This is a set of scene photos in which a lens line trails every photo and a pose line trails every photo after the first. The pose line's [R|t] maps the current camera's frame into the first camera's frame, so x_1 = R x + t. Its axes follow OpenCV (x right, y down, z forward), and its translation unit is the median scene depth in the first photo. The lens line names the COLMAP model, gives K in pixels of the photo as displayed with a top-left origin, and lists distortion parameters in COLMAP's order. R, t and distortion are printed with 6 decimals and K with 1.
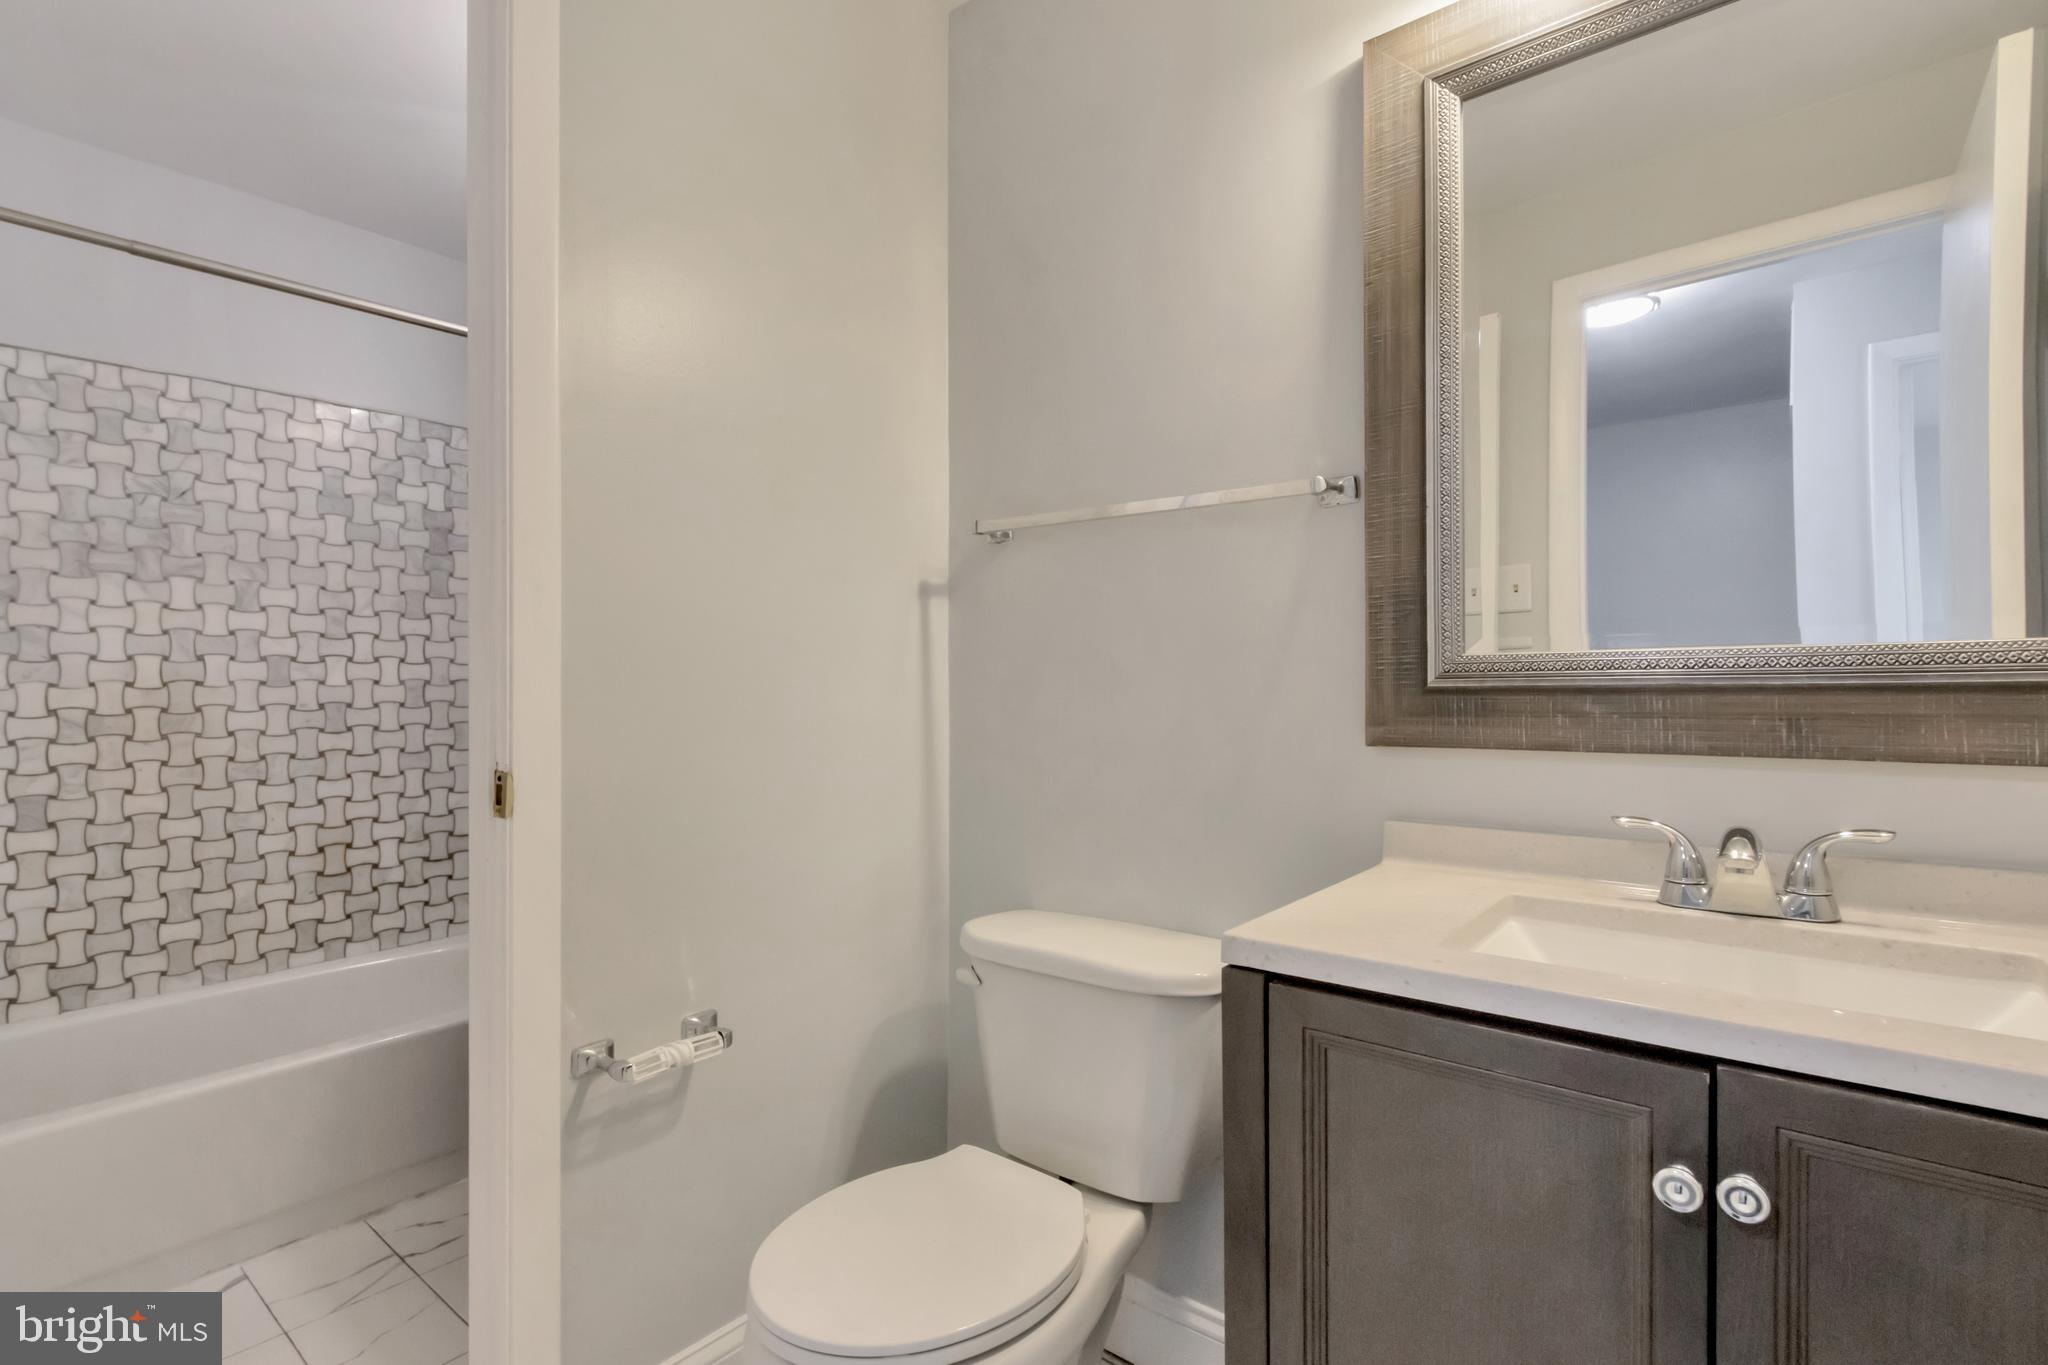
lens RADIAL K [[951.0, 0, 1021.9], [0, 951.0, 694.9], [0, 0, 1]] dist [0.008941, -0.003918]
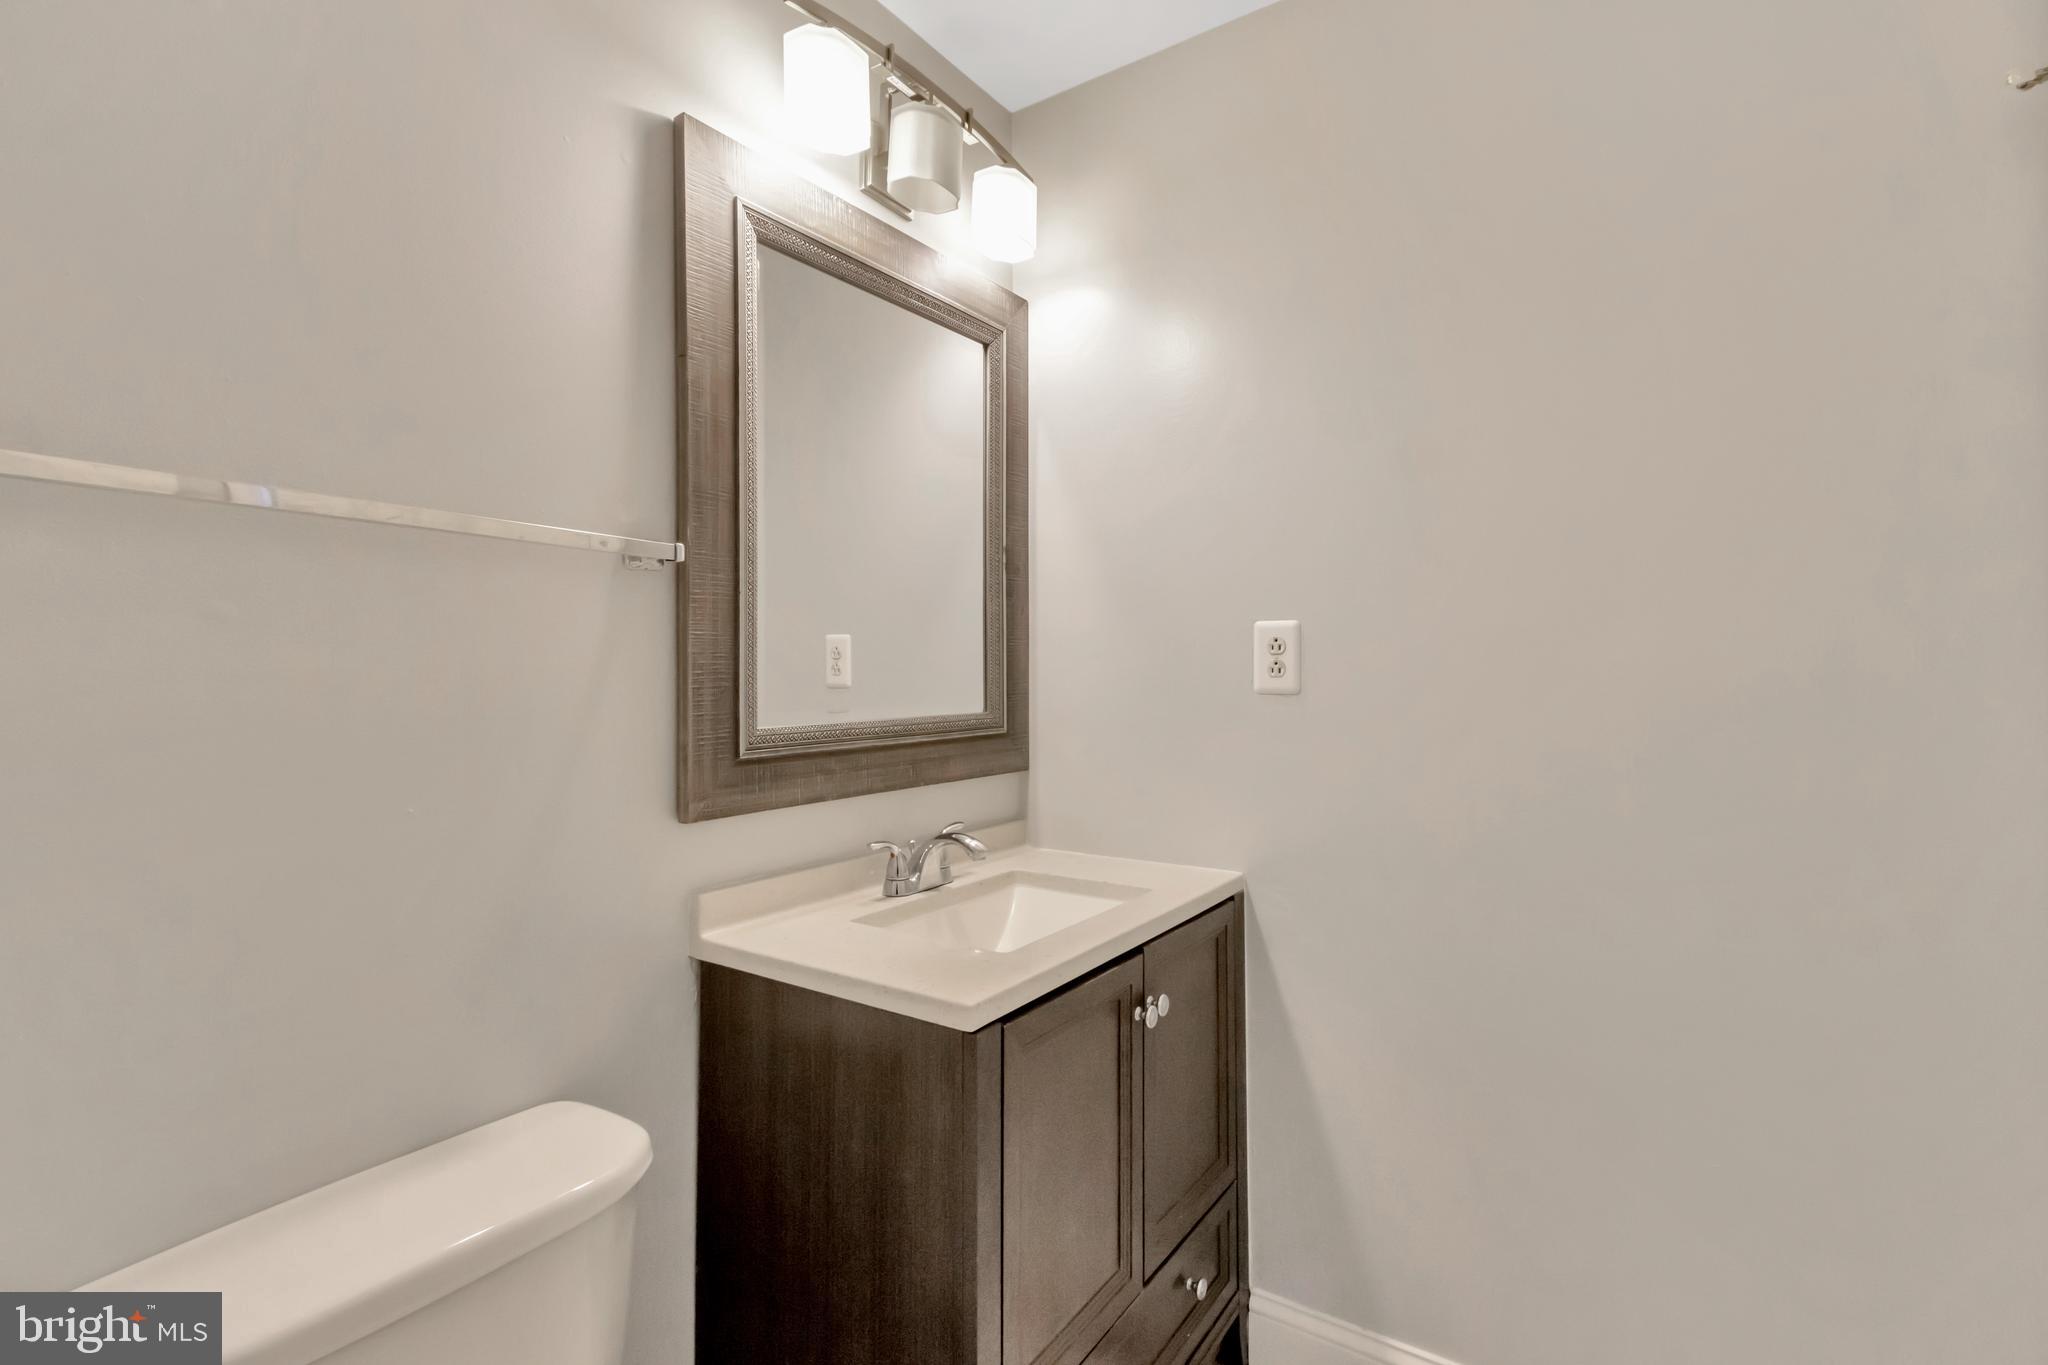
lens RADIAL K [[938.0, 0, 1024.9], [0, 938.0, 685.3], [0, 0, 1]] dist [0.001974, -0.000574]
pose [[-0.053848, -0.006058, 0.998531, -0.615875], [0.014707, 0.999868, 0.006859, -0.089313], [-0.998441, 0.015054, -0.053751, 0.693452]]
